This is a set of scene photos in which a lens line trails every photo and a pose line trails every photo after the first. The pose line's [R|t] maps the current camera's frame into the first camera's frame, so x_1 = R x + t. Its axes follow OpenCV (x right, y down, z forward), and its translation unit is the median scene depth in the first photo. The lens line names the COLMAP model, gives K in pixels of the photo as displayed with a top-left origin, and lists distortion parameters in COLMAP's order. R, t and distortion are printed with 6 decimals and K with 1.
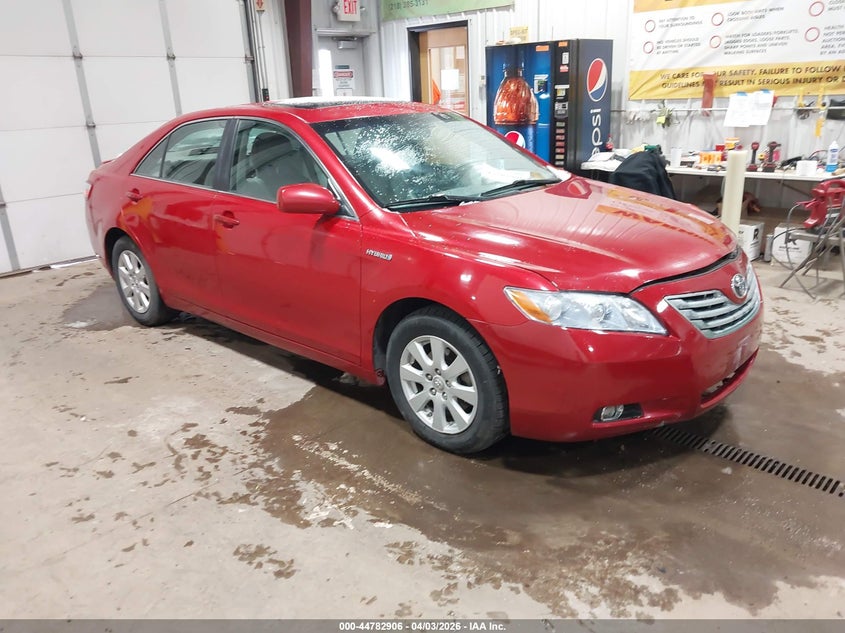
lens RADIAL K [[653.3, 0, 419.9], [0, 653.3, 313.3], [0, 0, 1]] dist [-0.004722, -0.001943]
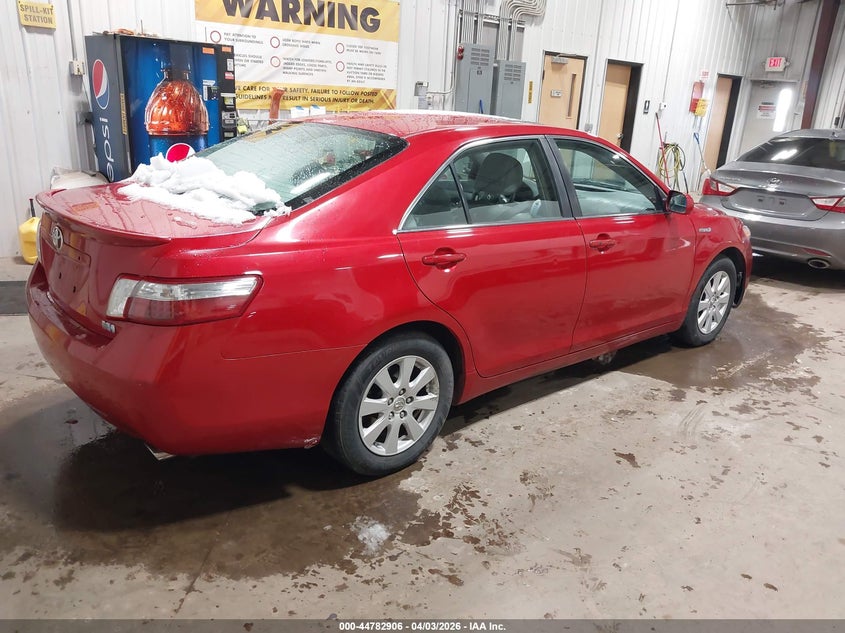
lens RADIAL K [[653.3, 0, 418.4], [0, 653.3, 320.0], [0, 0, 1]] dist [-0.004722, -0.001943]
pose [[0.135647, -0.281822, 0.949830, -0.789569], [0.268702, 0.933224, 0.238522, -0.210663], [-0.953624, 0.222867, 0.202315, 0.670578]]
